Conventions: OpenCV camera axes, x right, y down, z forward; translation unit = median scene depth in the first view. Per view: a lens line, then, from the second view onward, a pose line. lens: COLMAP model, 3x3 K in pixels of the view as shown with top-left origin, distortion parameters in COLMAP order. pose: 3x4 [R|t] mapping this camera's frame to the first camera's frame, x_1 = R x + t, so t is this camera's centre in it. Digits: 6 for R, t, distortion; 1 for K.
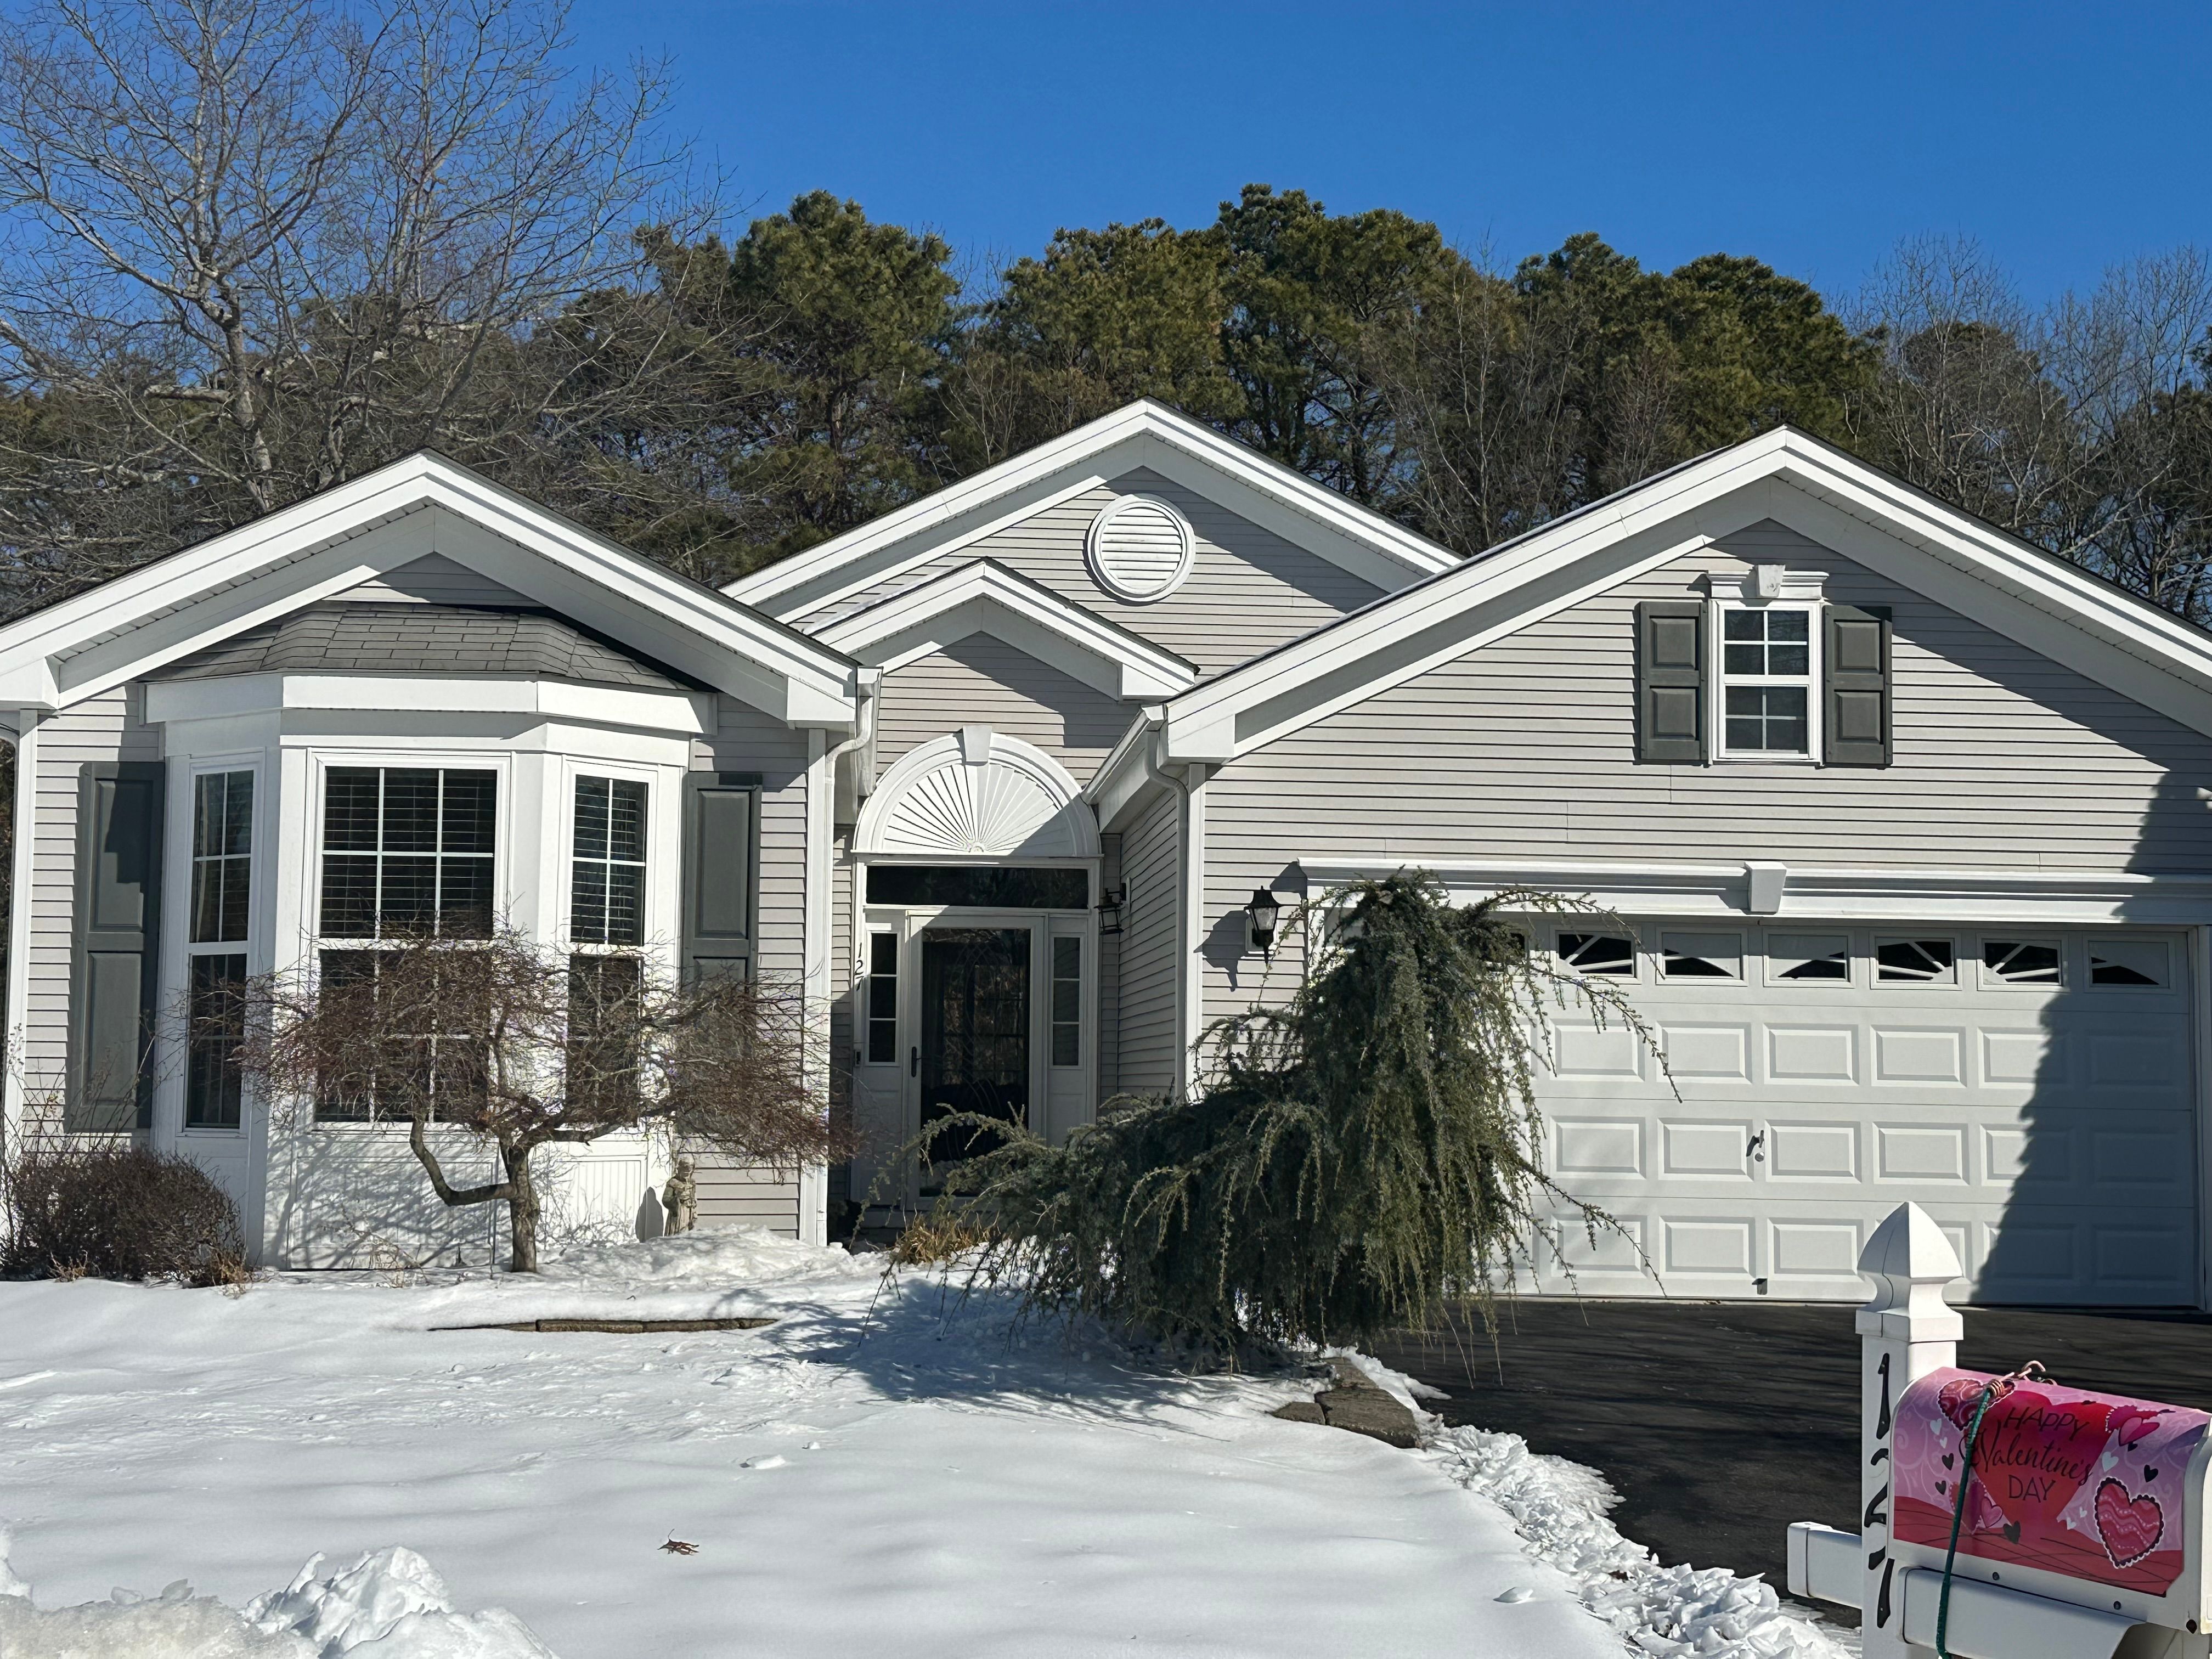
lens RADIAL K [[3002.8, 0, 1070.4], [0, 3002.8, 828.2], [0, 0, 1]] dist [0.090257, 0.000000]
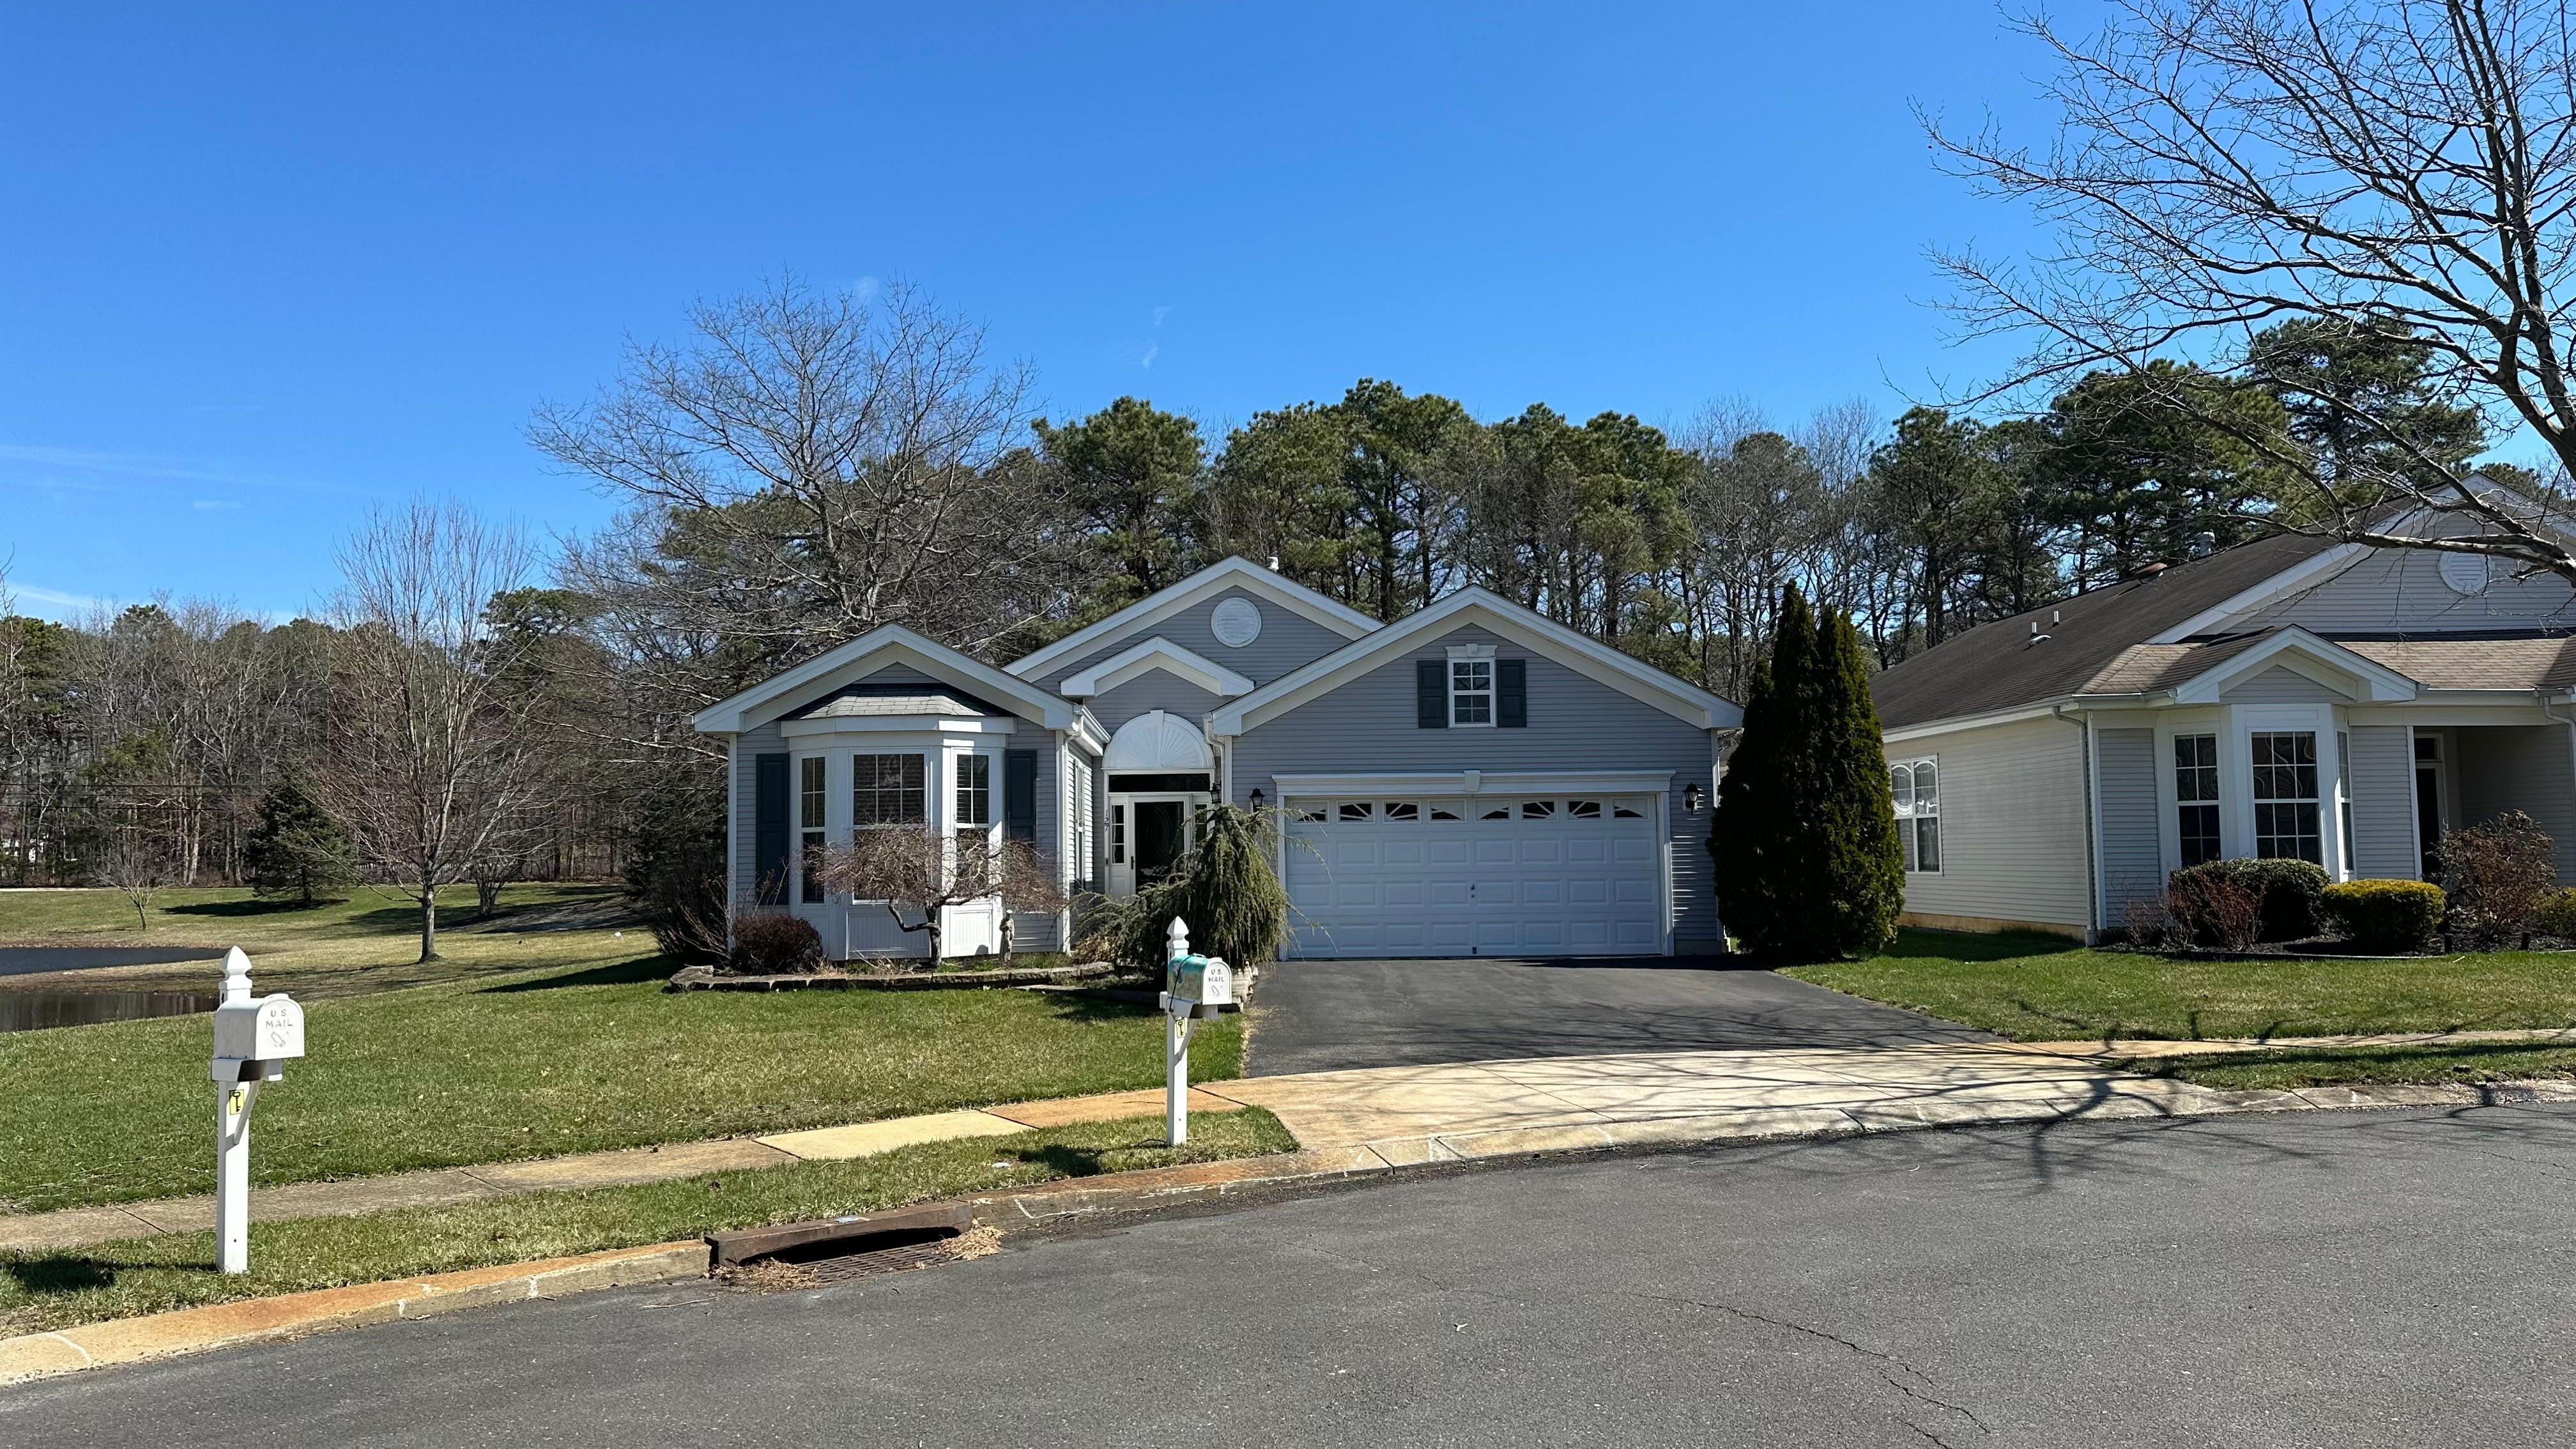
lens RADIAL K [[1776.2, 0, 1294.9], [0, 1776.2, 712.5], [0, 0, 1]] dist [0.062914, -0.055510]
pose [[0.999388, -0.029765, -0.018352, 0.118325], [0.029817, 0.999552, 0.002583, -0.041069], [0.018267, -0.003128, 0.999828, -0.375484]]
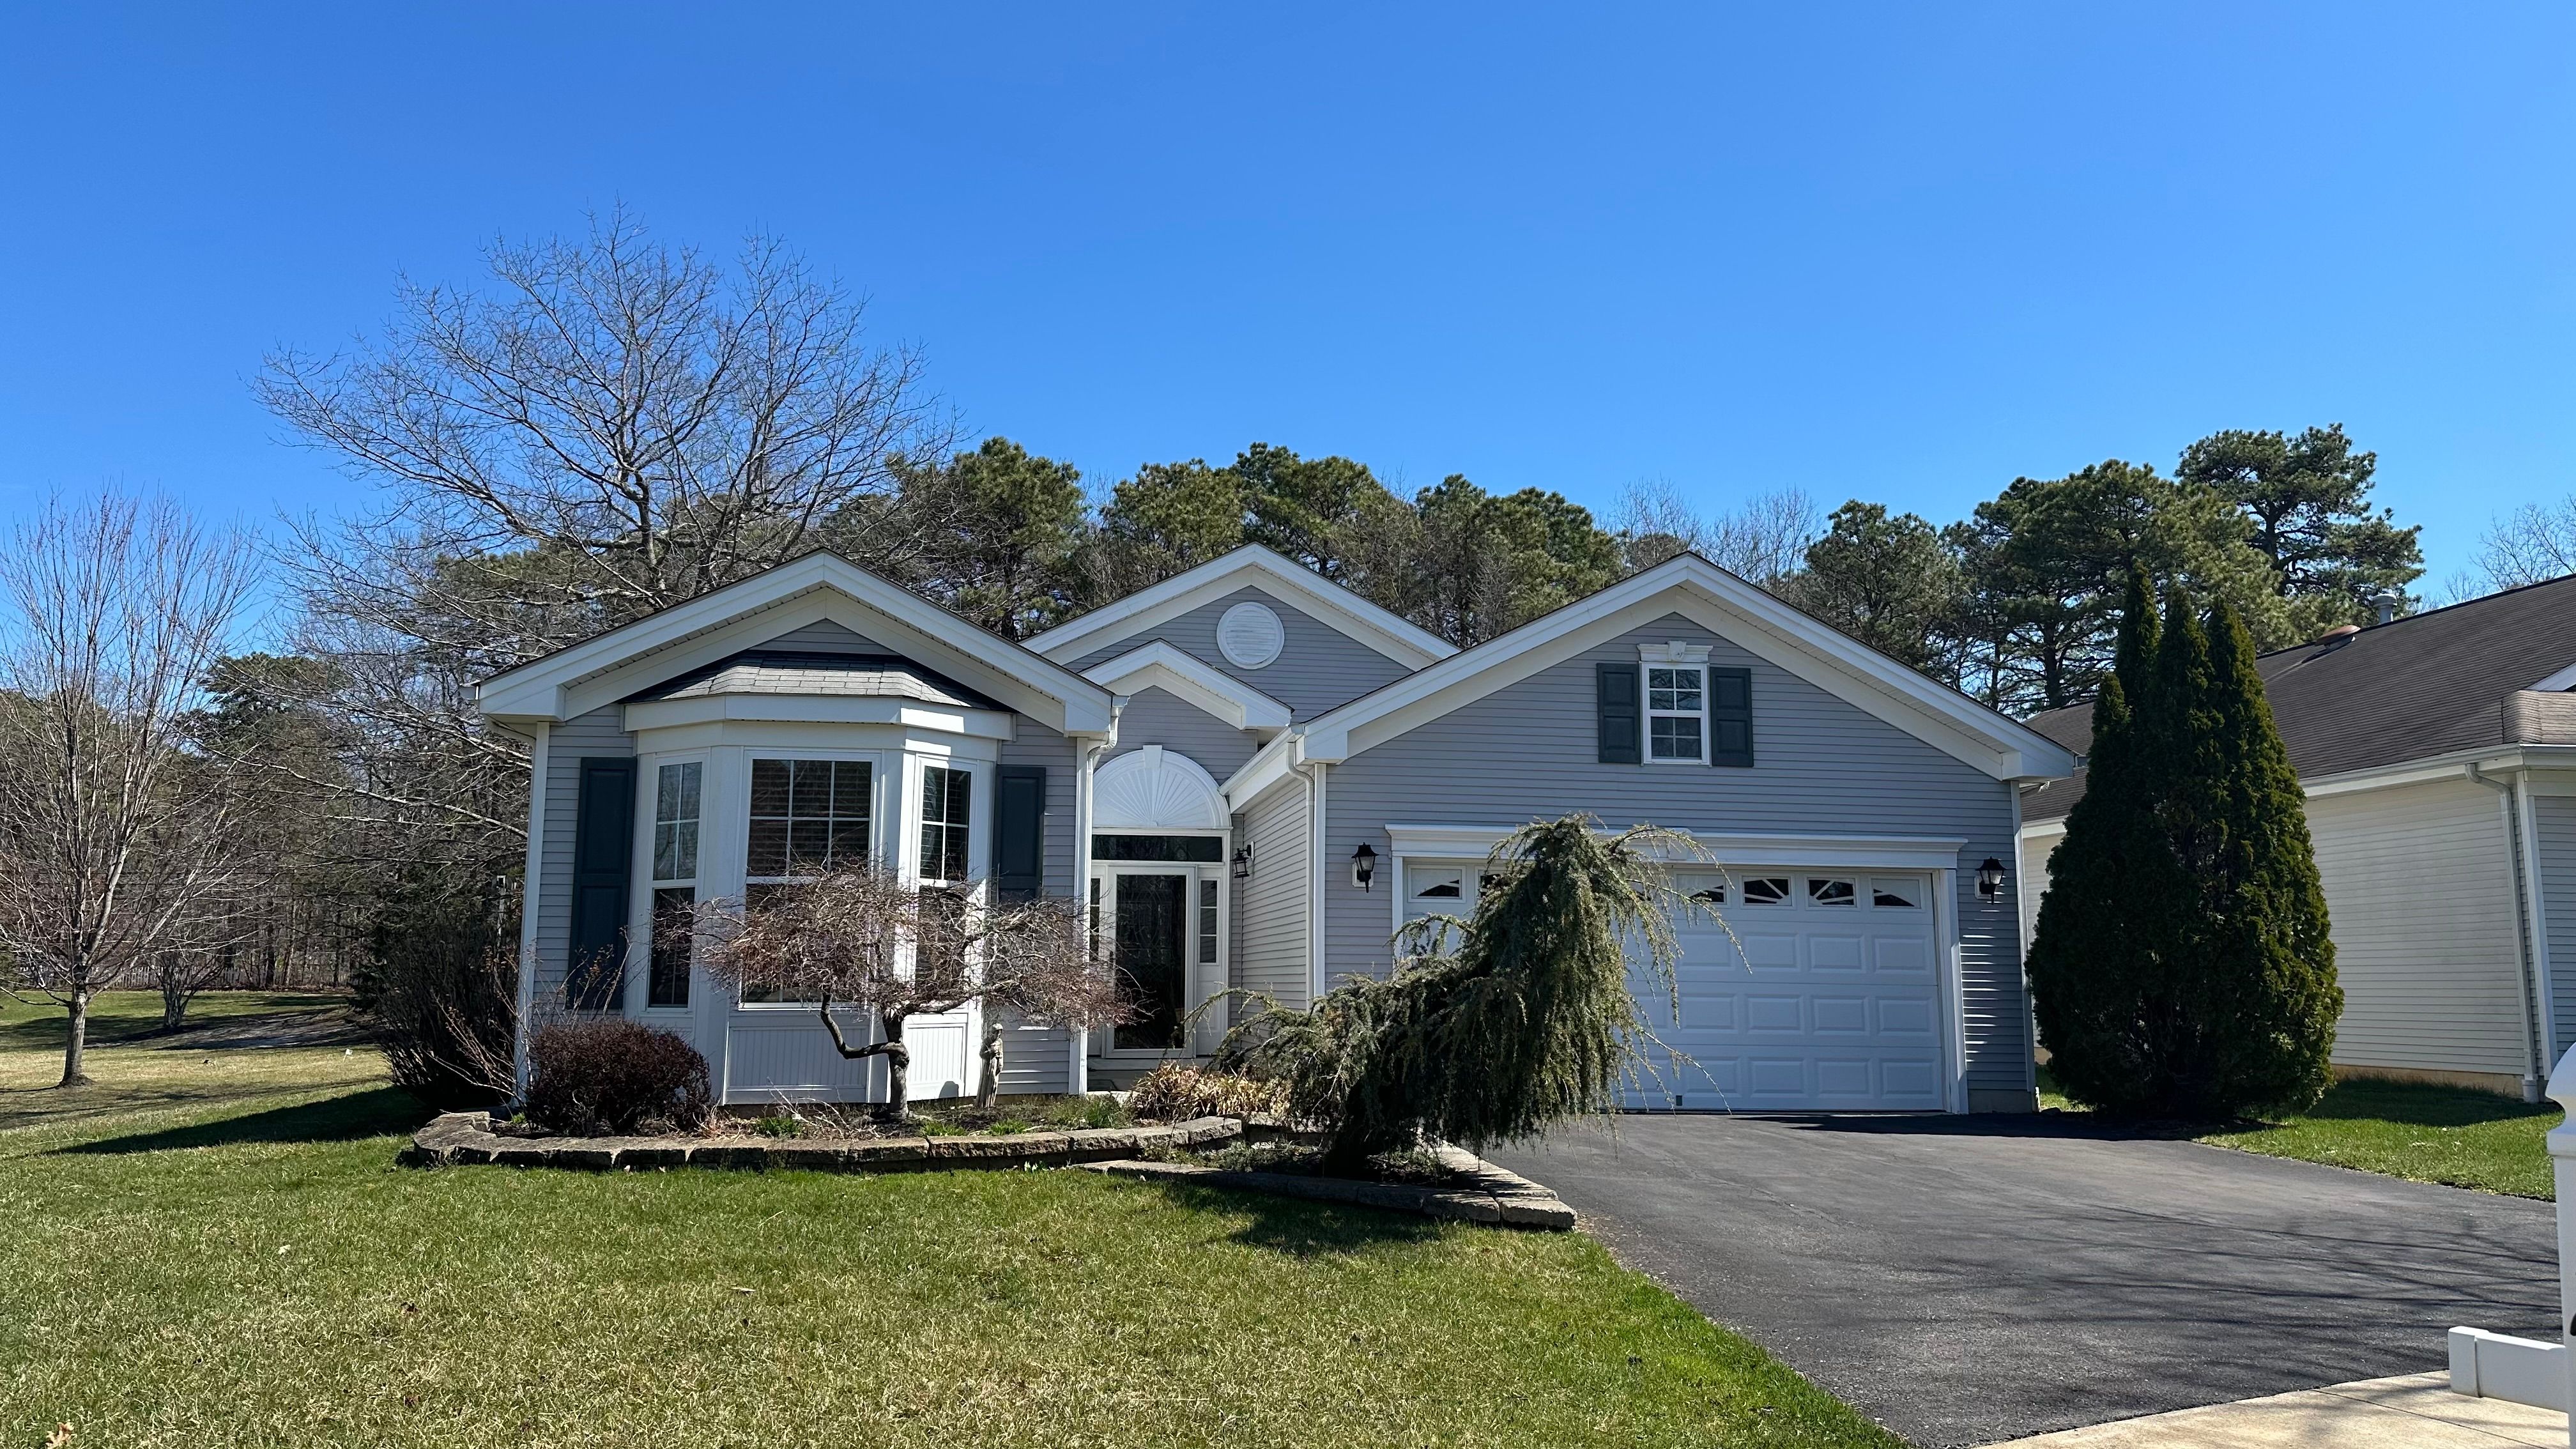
lens RADIAL K [[1776.2, 0, 1285.8], [0, 1776.2, 717.3], [0, 0, 1]] dist [0.062914, -0.055510]
pose [[0.995460, 0.006300, 0.094971, -0.061176], [-0.000183, 0.997932, -0.064284, 0.013158], [-0.095180, 0.063975, 0.993402, 0.091378]]
